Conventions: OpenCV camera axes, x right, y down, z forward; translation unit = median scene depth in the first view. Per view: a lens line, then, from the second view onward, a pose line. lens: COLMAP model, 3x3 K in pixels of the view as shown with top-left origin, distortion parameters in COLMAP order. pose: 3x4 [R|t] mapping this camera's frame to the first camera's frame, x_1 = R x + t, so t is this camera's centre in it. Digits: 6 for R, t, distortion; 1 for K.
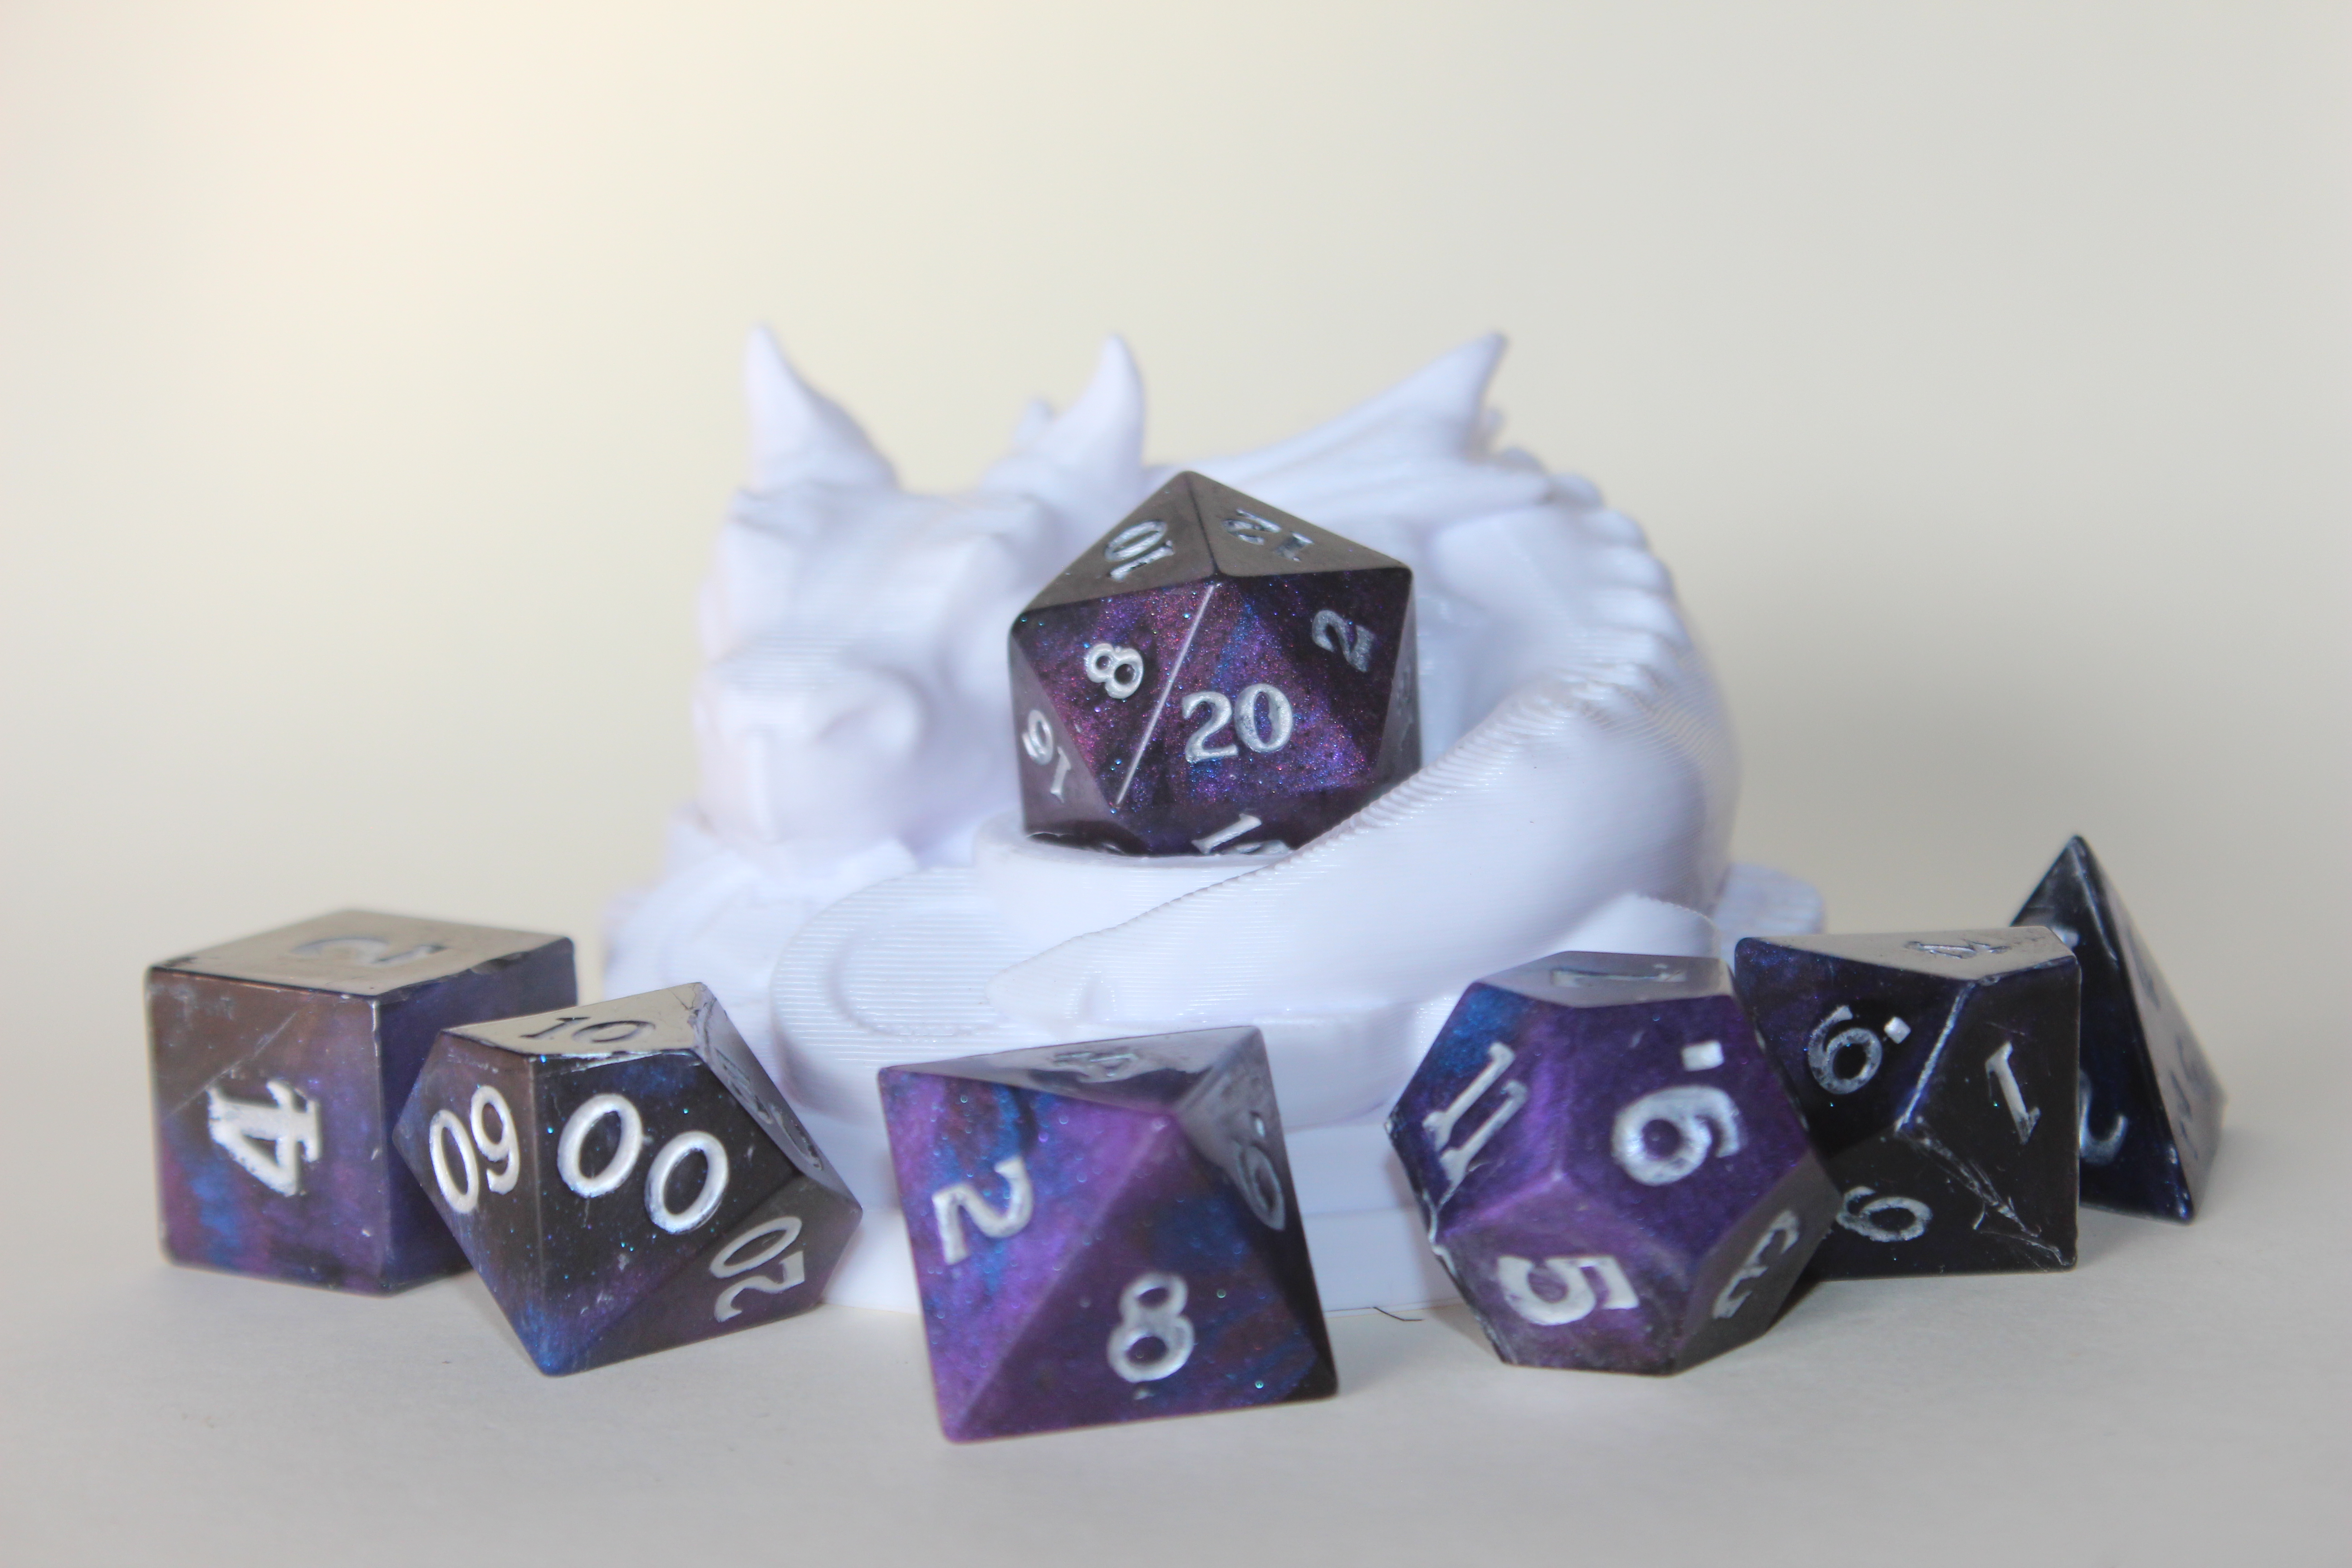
lens RADIAL K [[4922.0, 0, 1177.3], [0, 4922.0, 785.5], [0, 0, 1]] dist [-0.022553, 0.369730]
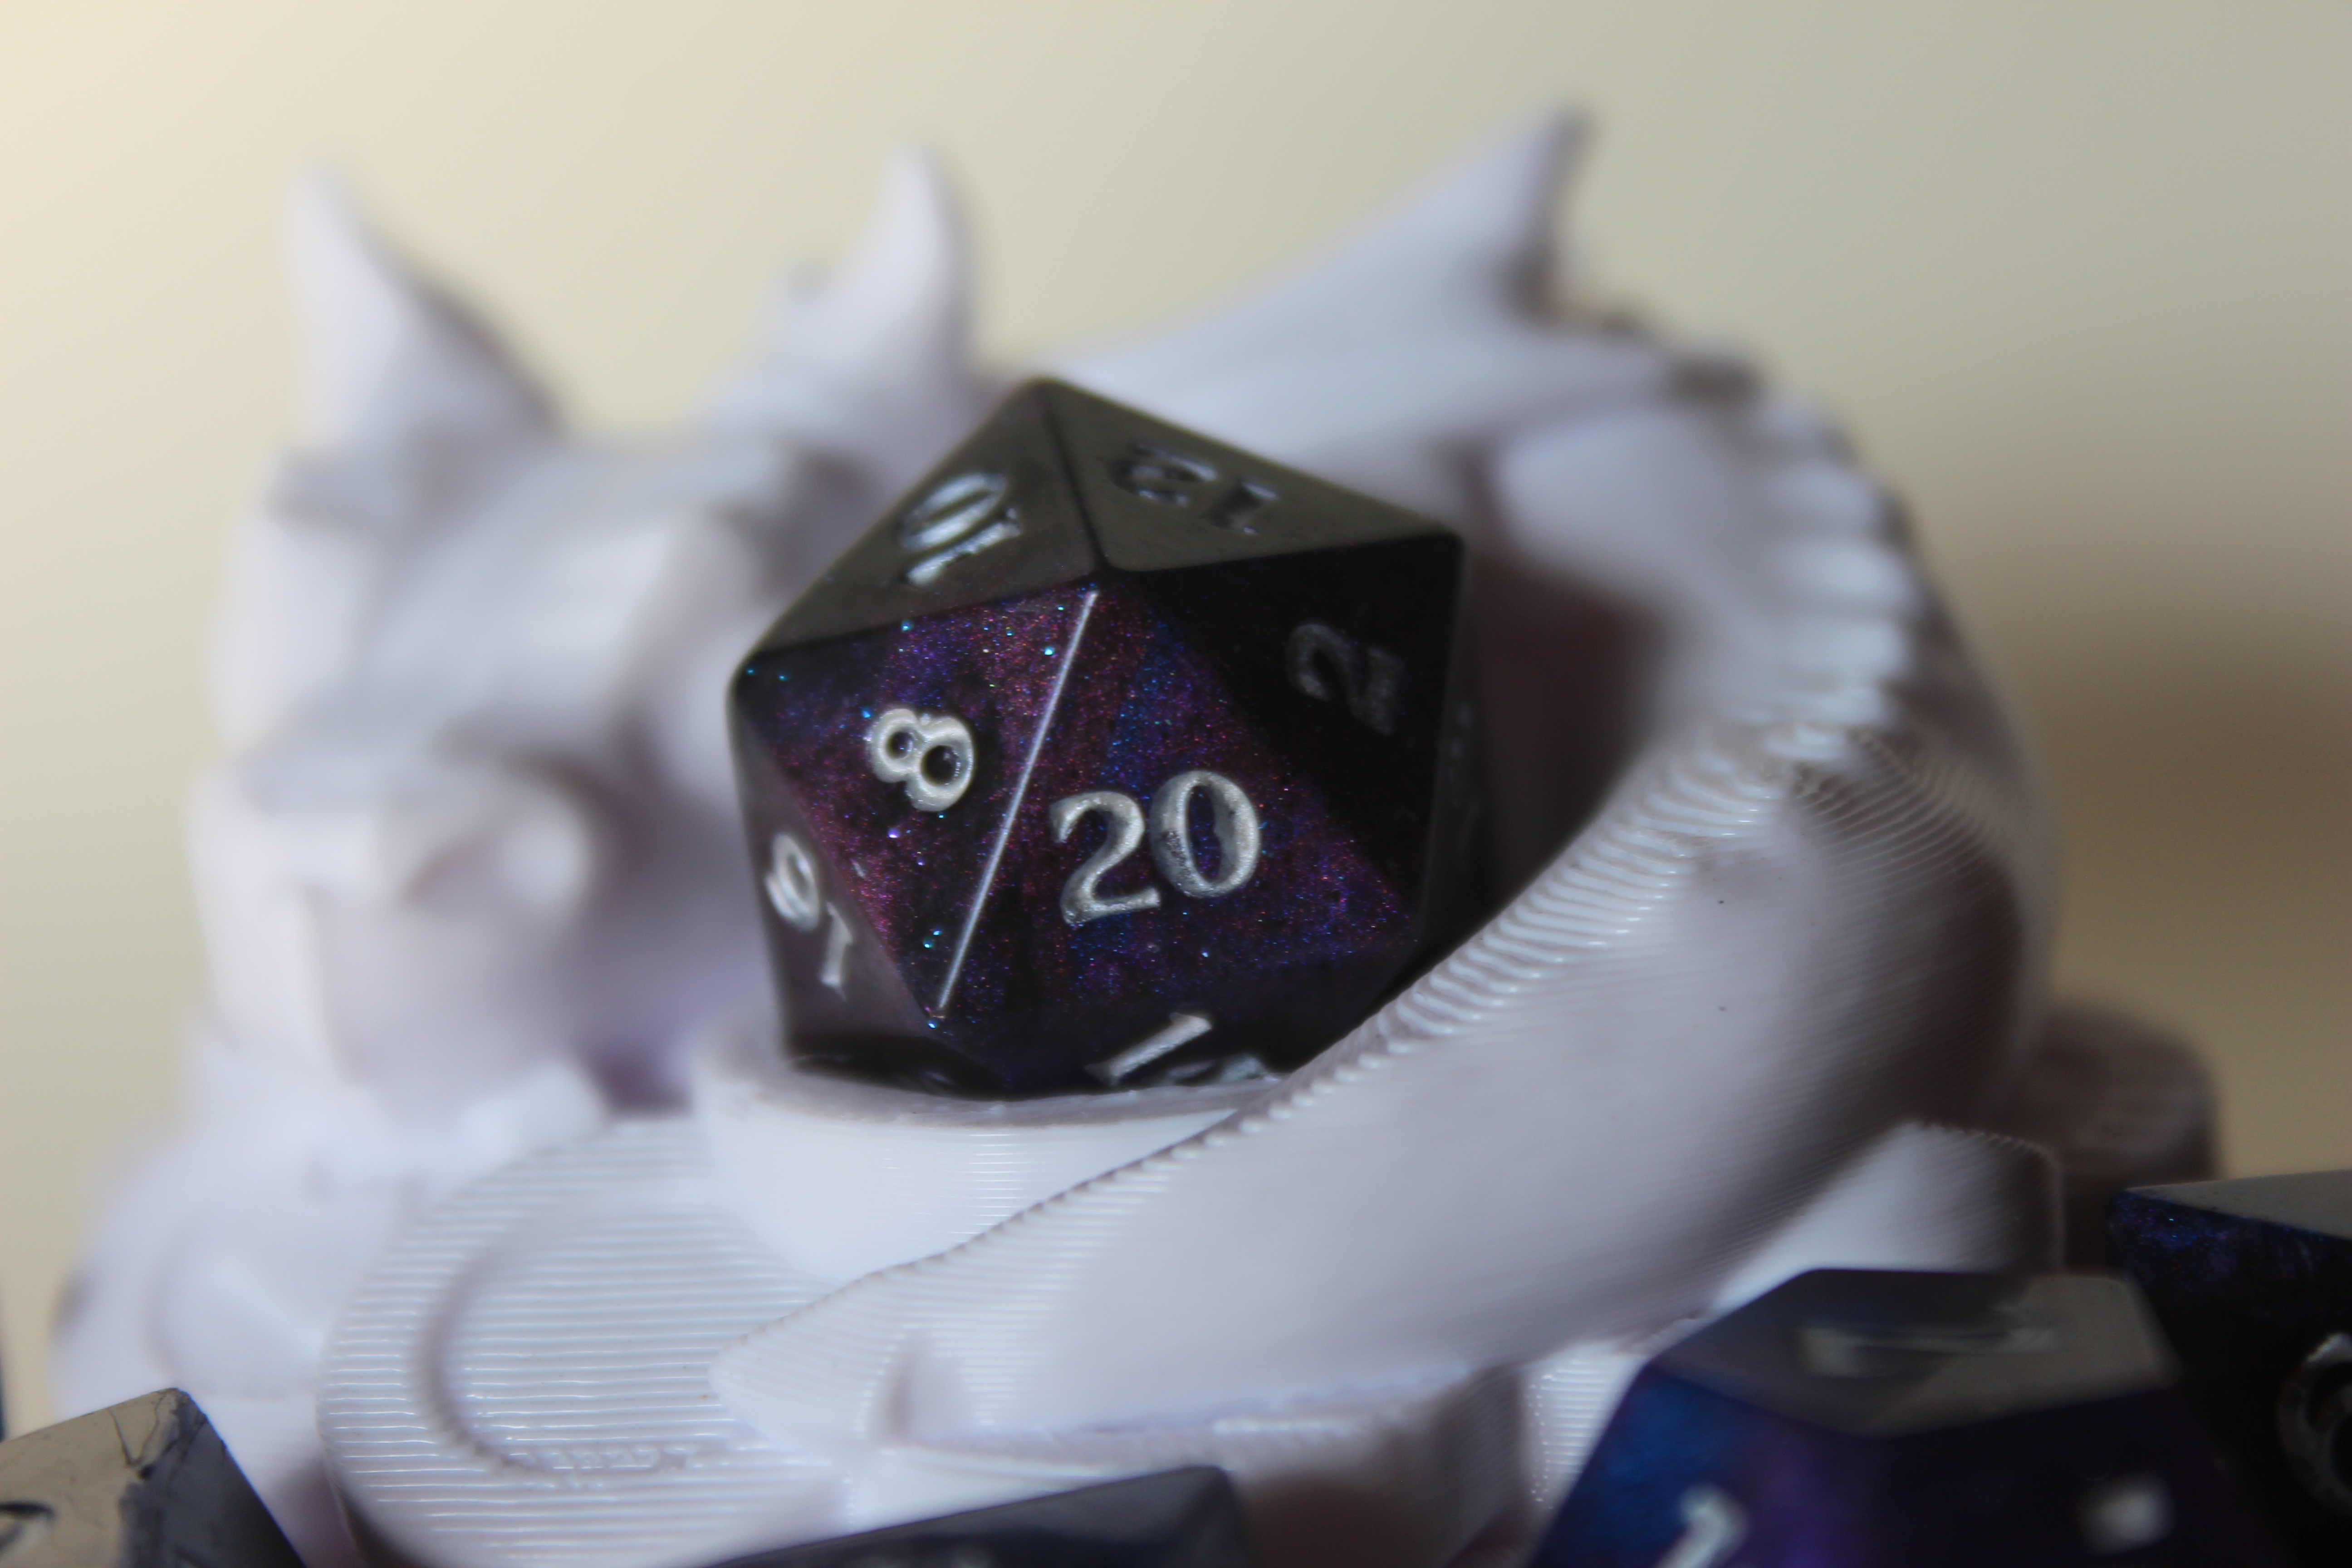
lens RADIAL K [[4922.0, 0, 1177.3], [0, 4922.0, 785.5], [0, 0, 1]] dist [-0.022553, 0.369730]
pose [[0.998467, -0.054946, 0.006697, 0.011207], [0.054779, 0.998234, 0.022996, -0.031169], [-0.007949, -0.022594, 0.999713, 0.464941]]
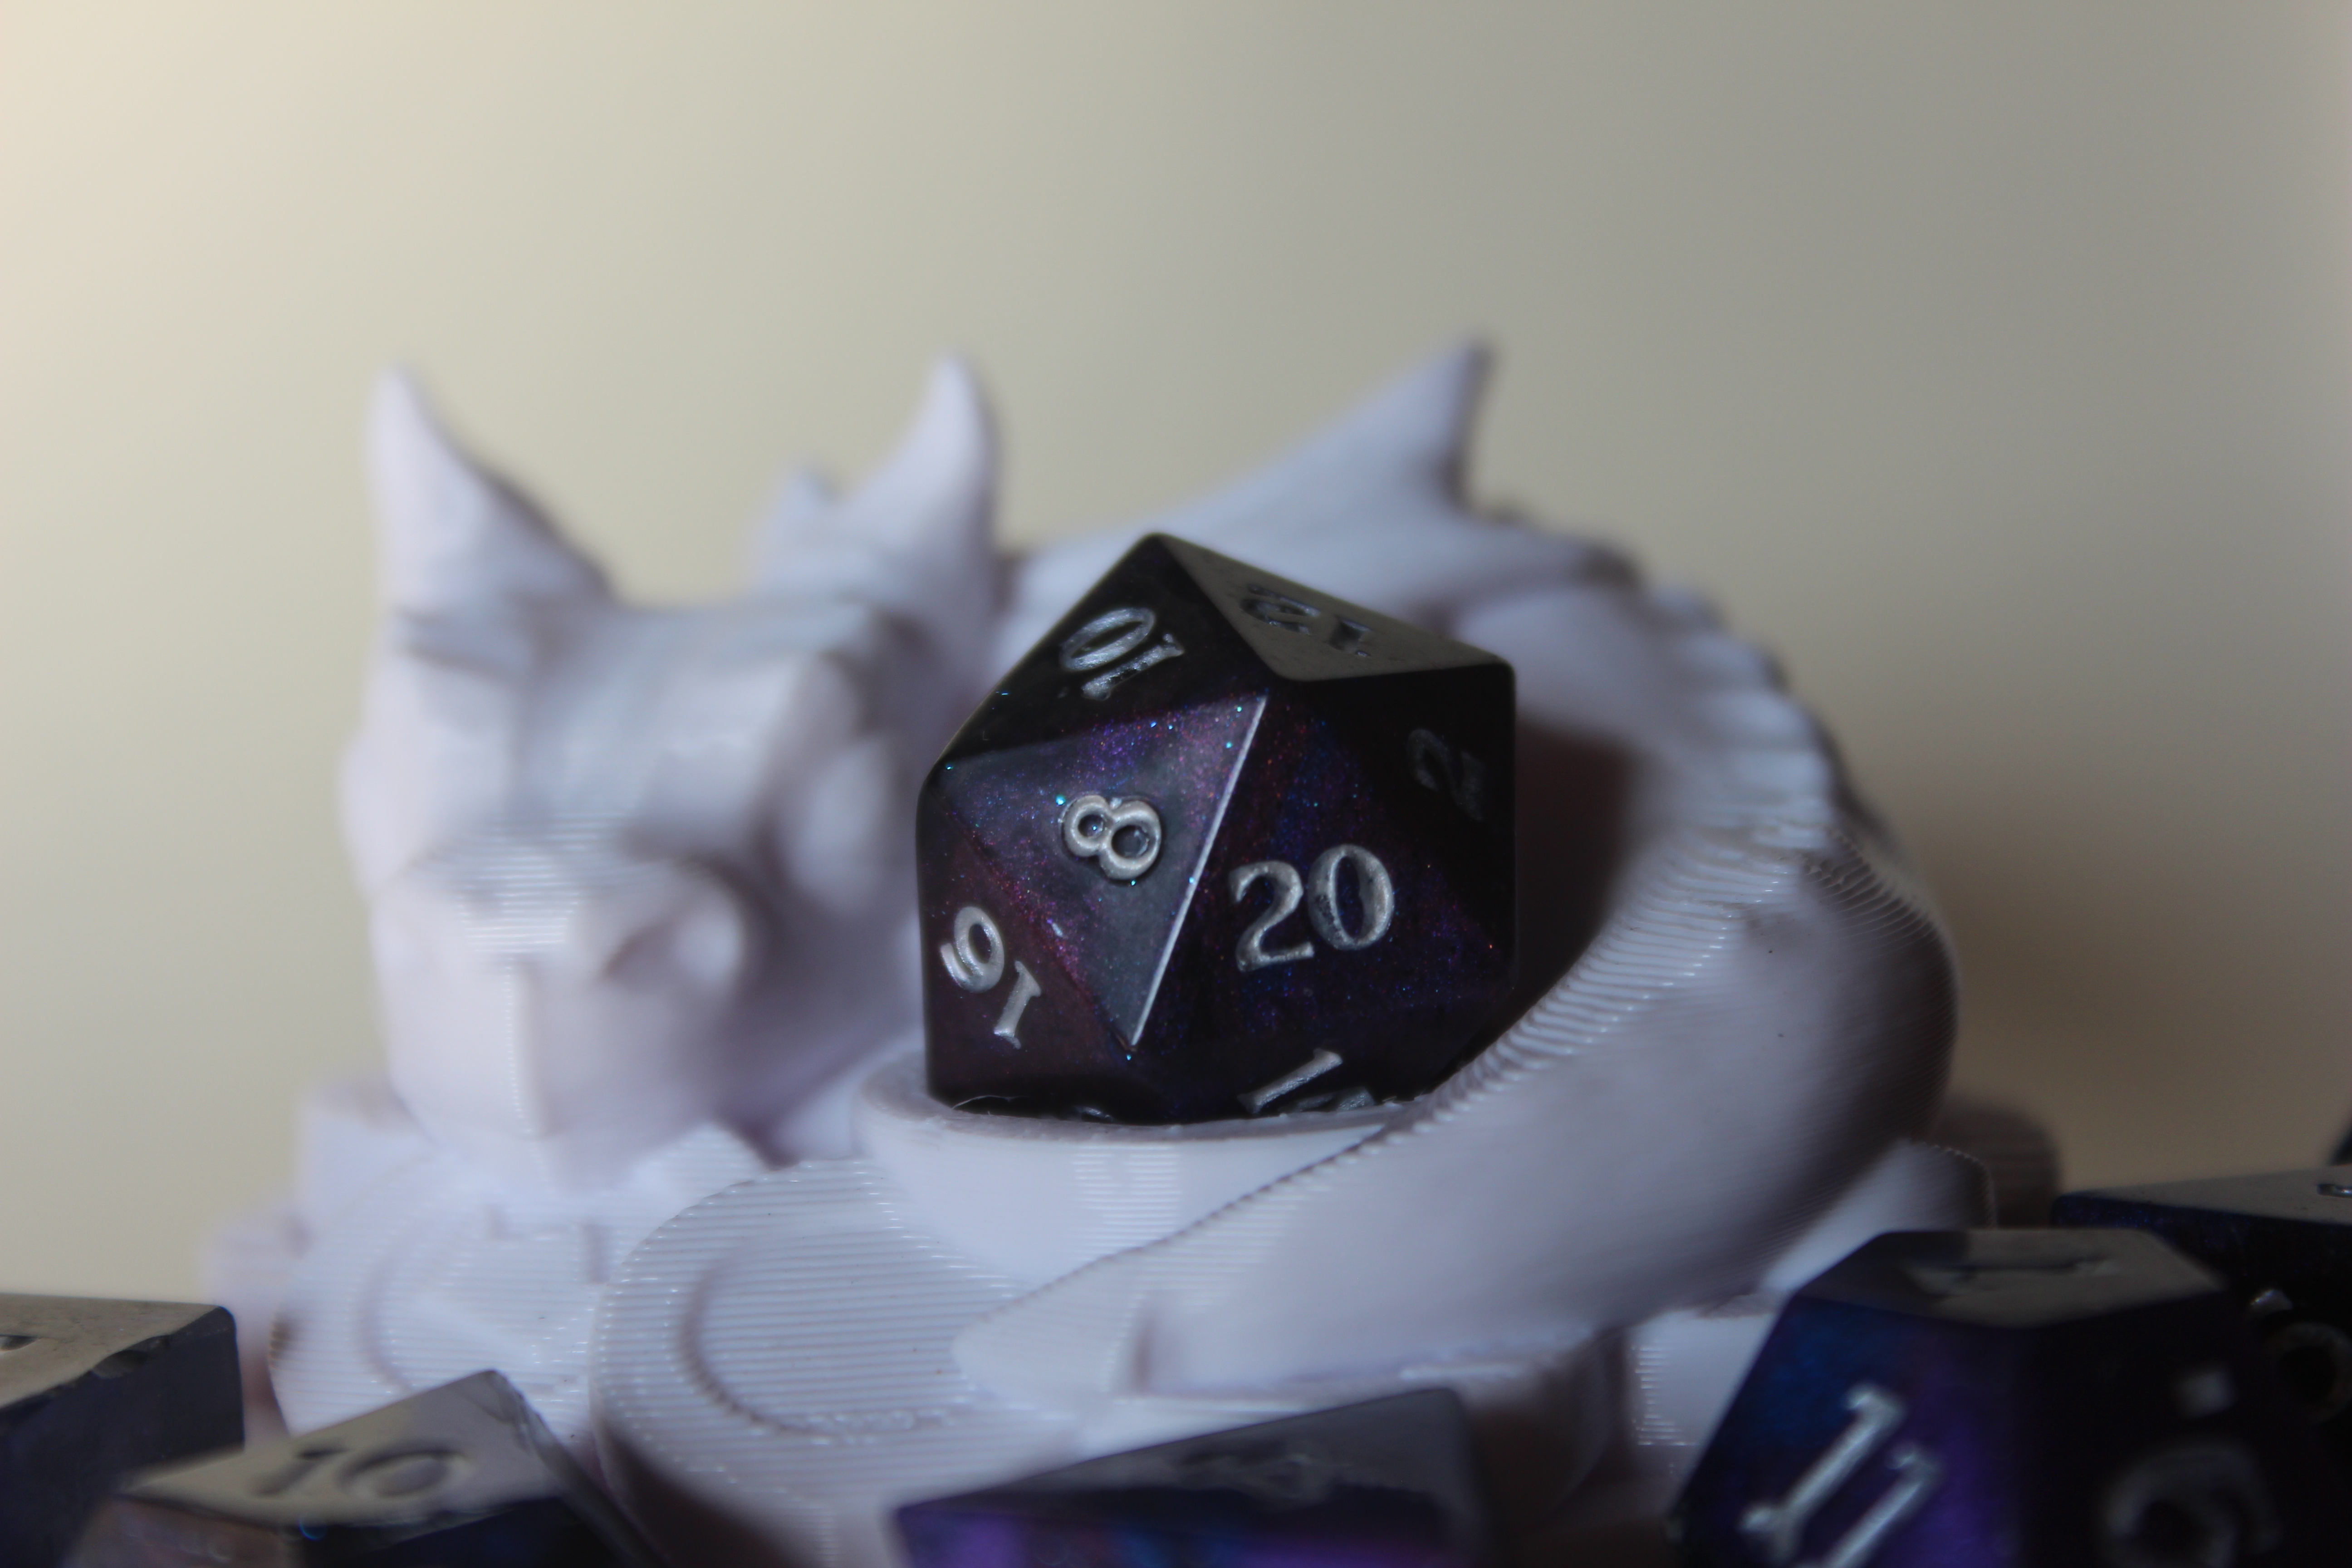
lens RADIAL K [[4922.0, 0, 1177.3], [0, 4922.0, 785.5], [0, 0, 1]] dist [-0.022553, 0.369730]
pose [[0.980891, -0.047470, 0.188678, -0.124734], [0.056533, 0.997477, -0.042944, -0.002013], [-0.186164, 0.052790, 0.981100, 0.368201]]
